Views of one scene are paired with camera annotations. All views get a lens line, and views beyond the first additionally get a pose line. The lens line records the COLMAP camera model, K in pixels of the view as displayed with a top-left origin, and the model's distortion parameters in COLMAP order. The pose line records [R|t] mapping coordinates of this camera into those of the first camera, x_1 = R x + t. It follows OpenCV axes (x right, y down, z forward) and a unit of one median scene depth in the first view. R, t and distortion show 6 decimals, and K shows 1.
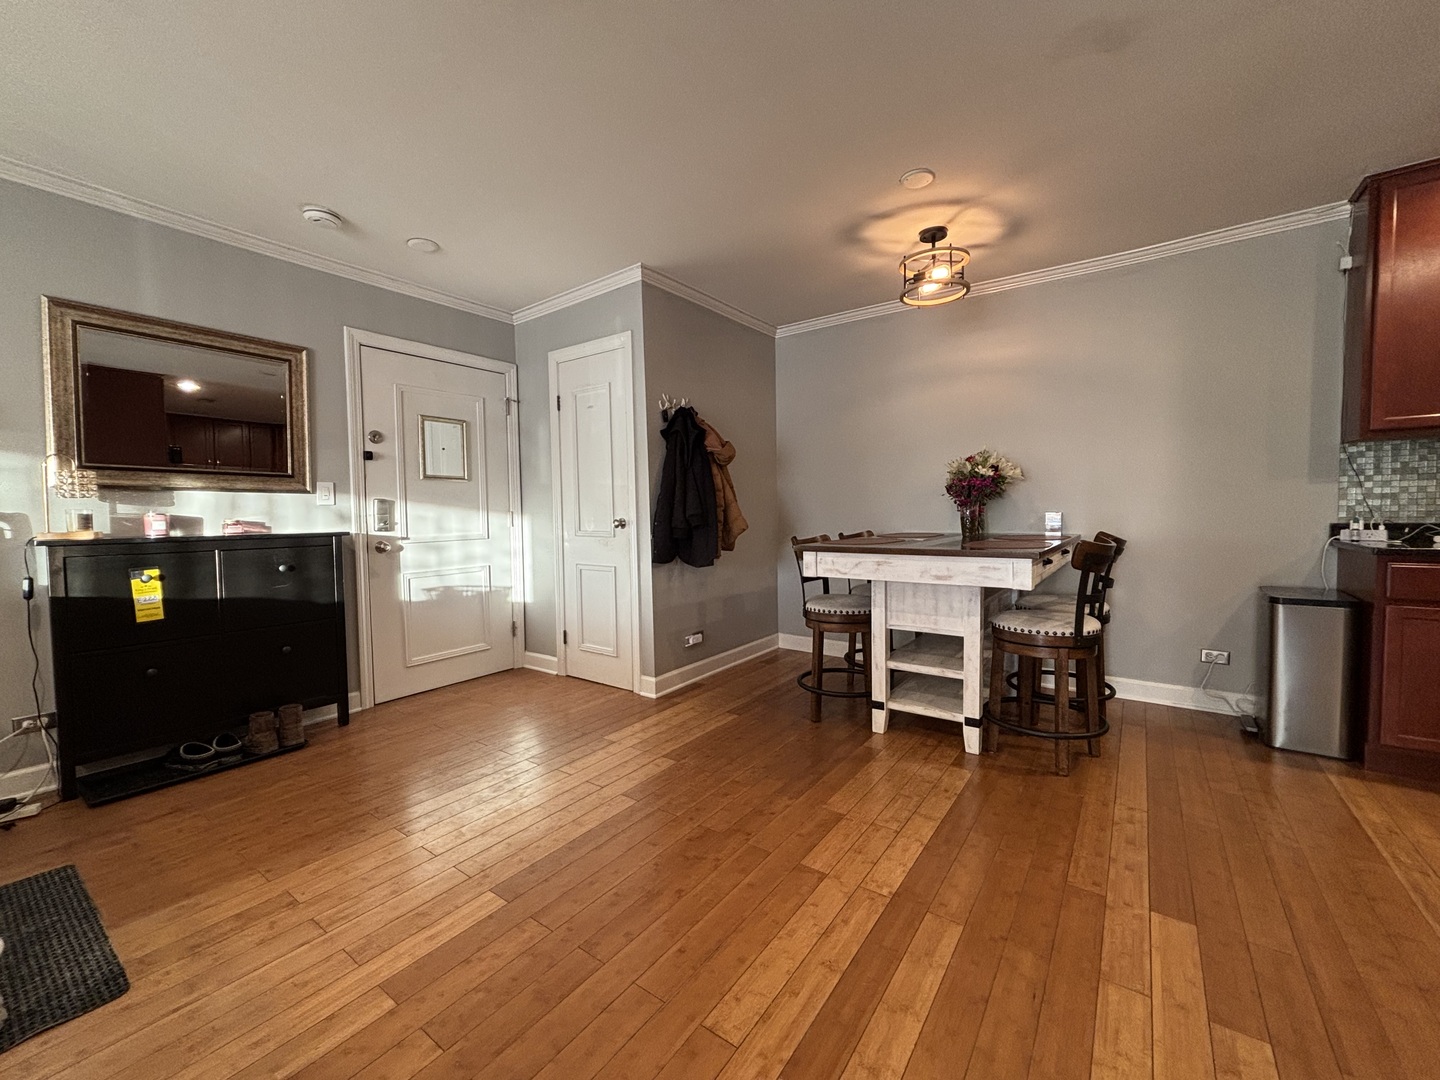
lens RADIAL K [[579.6, 0, 732.1], [0, 579.6, 525.6], [0, 0, 1]] dist [0.004171, 0.000069]
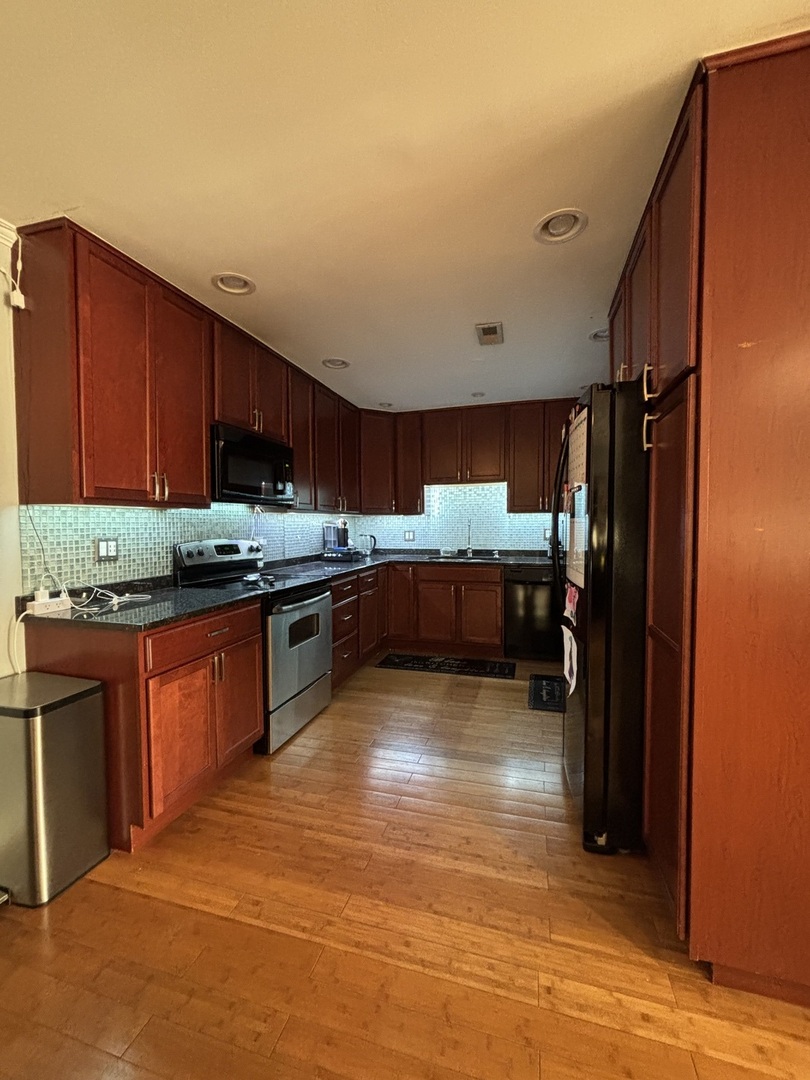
lens RADIAL K [[434.7, 0, 407.4], [0, 434.7, 536.6], [0, 0, 1]] dist [0.004171, 0.000069]
pose [[-0.329978, -0.017198, 0.943832, 0.237932], [0.042598, 0.998544, 0.033088, -0.093190], [-0.943027, 0.051124, -0.328765, 0.687150]]
